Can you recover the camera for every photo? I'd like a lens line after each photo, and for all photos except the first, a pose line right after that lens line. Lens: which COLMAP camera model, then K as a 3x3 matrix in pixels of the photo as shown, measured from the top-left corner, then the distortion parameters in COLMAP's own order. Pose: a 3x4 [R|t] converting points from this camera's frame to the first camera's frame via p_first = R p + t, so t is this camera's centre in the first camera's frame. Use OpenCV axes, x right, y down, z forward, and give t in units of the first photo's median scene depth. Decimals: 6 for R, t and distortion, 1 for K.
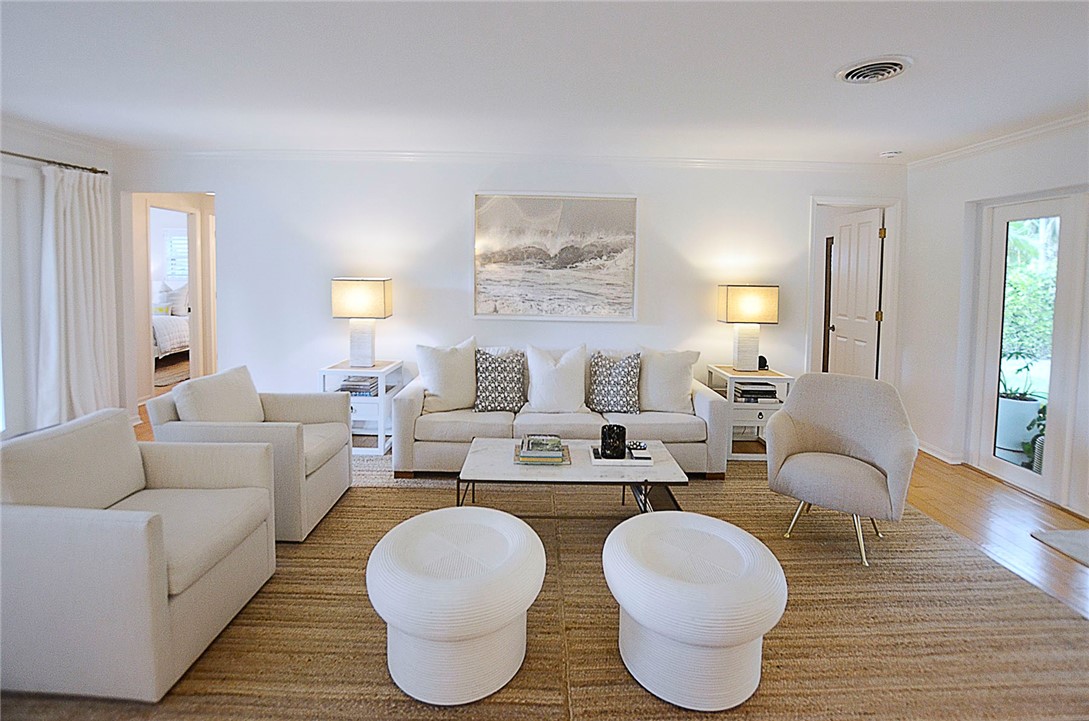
lens RADIAL K [[470.3, 0, 545.1], [0, 470.3, 330.1], [0, 0, 1]] dist [-0.000694, 0.000127]
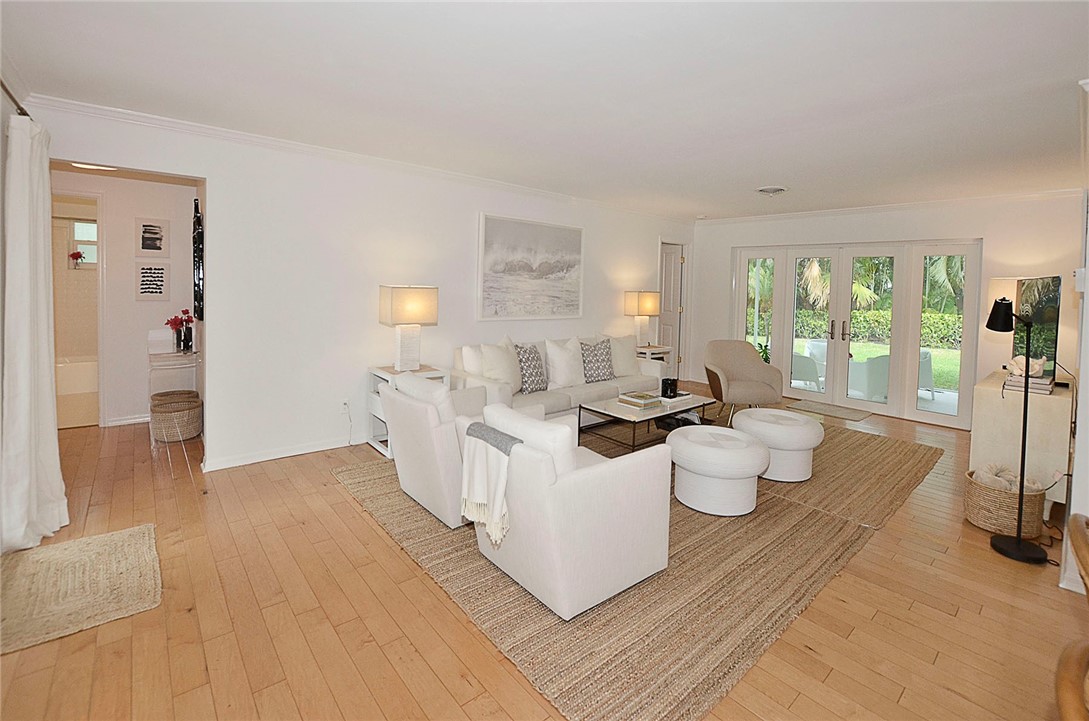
lens RADIAL K [[470.3, 0, 545.1], [0, 470.3, 330.1], [0, 0, 1]] dist [-0.000694, 0.000127]
pose [[0.778143, -0.054742, 0.625698, -0.767276], [0.057873, 0.998206, 0.015359, -0.010040], [-0.625416, 0.024259, 0.779914, -0.006385]]
